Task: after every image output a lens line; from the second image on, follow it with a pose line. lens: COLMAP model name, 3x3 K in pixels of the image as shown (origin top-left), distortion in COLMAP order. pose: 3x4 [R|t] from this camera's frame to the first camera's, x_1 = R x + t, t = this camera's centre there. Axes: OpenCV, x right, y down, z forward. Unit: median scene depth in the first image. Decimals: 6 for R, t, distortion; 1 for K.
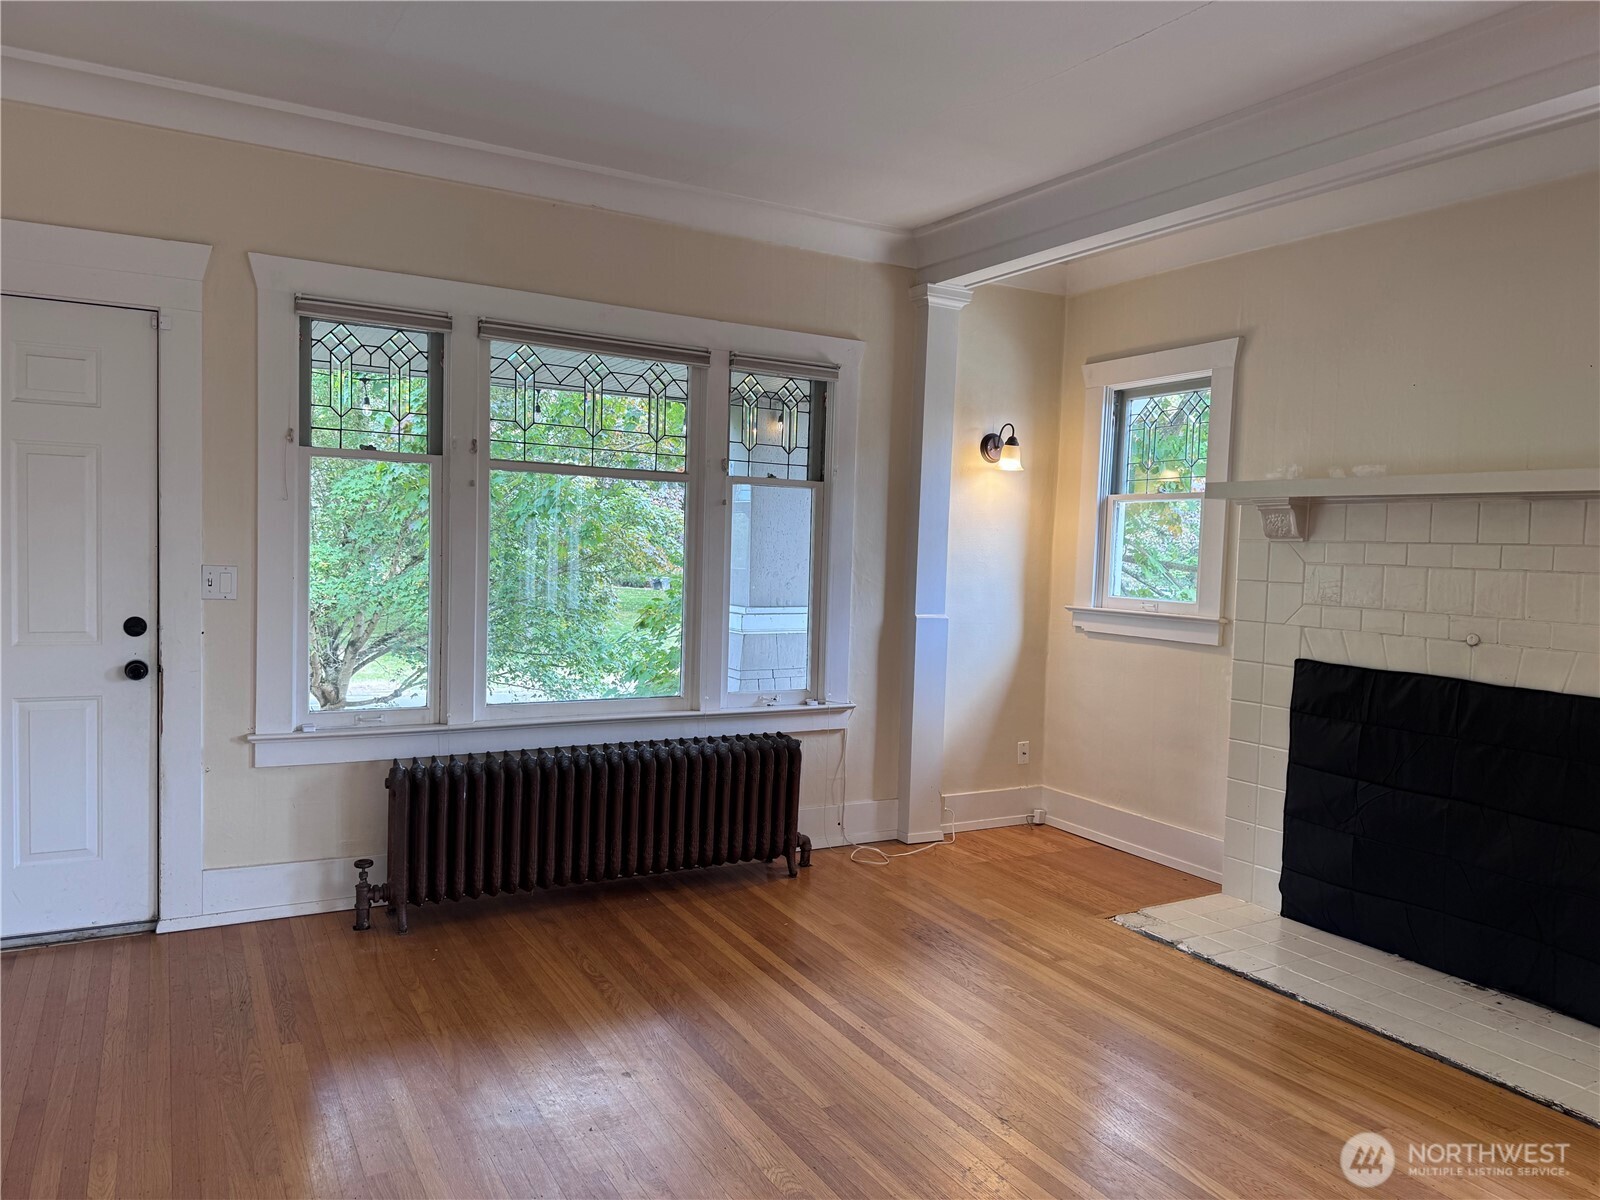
lens RADIAL K [[1130.4, 0, 800.0], [0, 1130.4, 600.0], [0, 0, 1]] dist [0.089562, -0.111772]
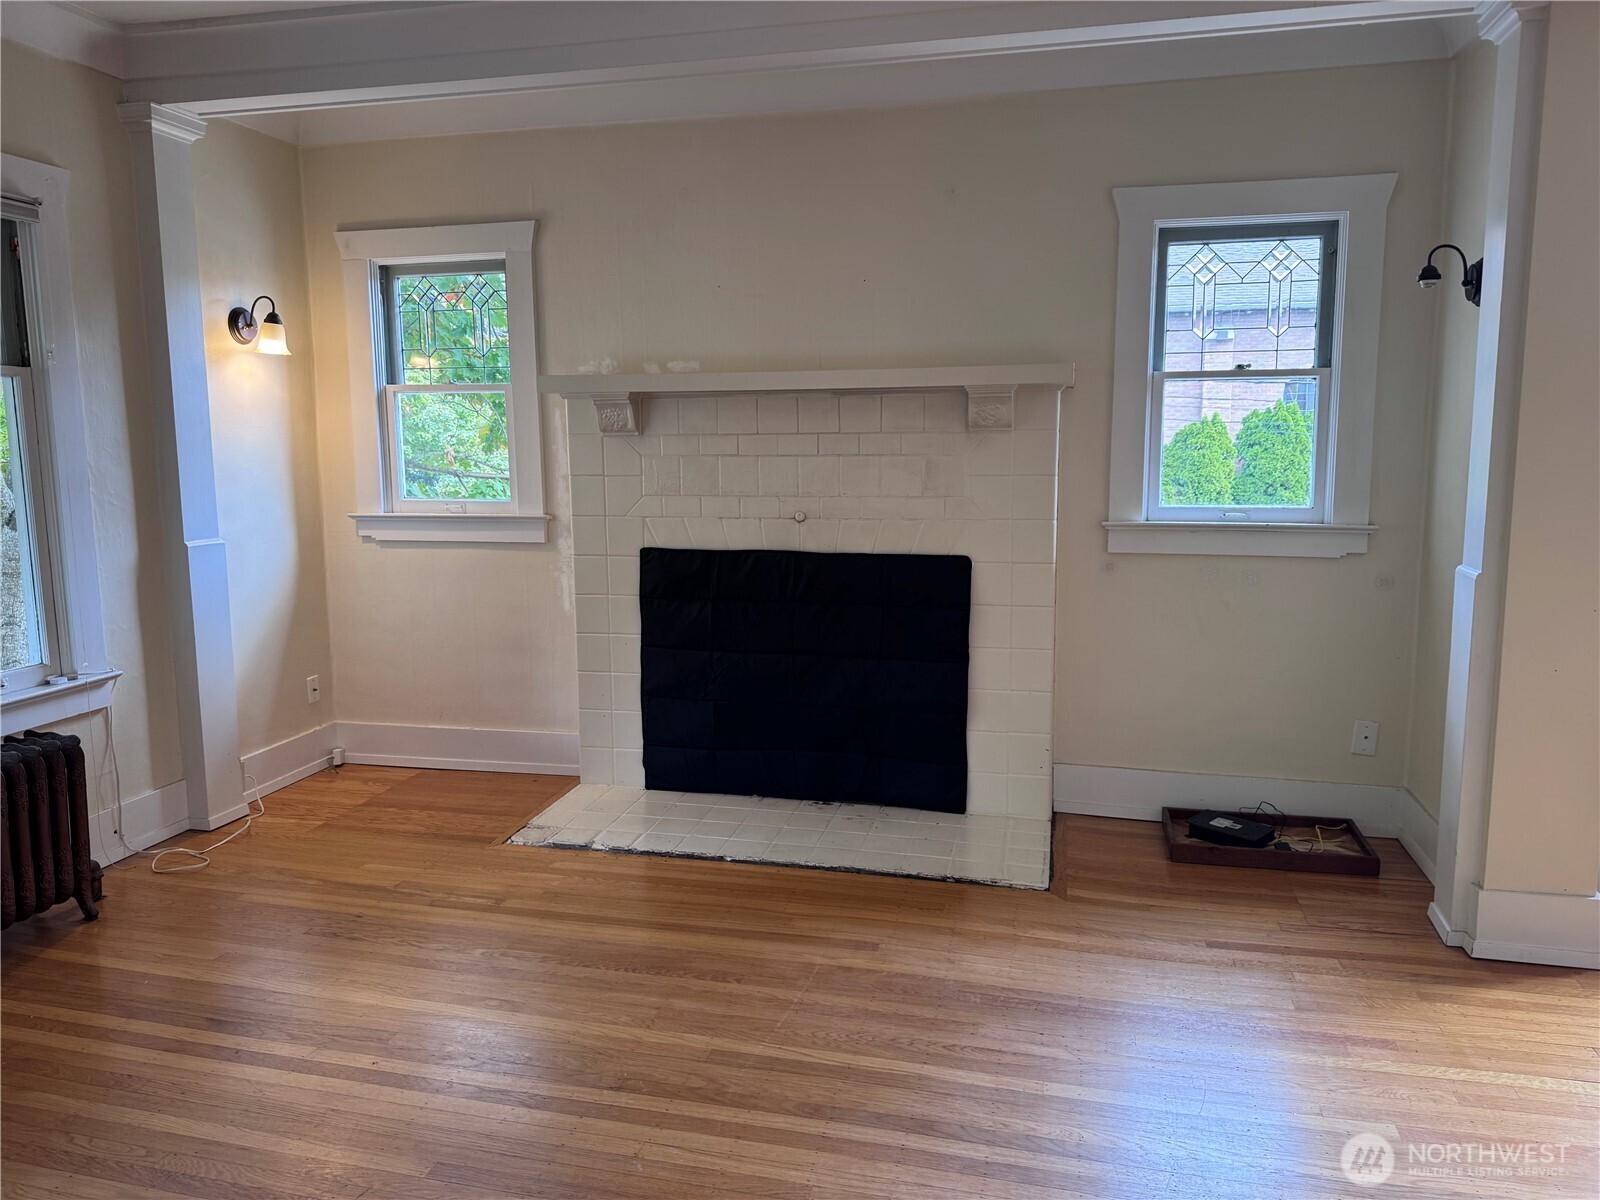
lens RADIAL K [[1130.4, 0, 800.0], [0, 1130.4, 600.0], [0, 0, 1]] dist [0.089562, -0.111772]
pose [[0.681725, -0.142741, 0.717548, -0.210059], [0.067174, 0.988852, 0.132890, -0.029014], [-0.728518, -0.042394, 0.683714, 0.180219]]
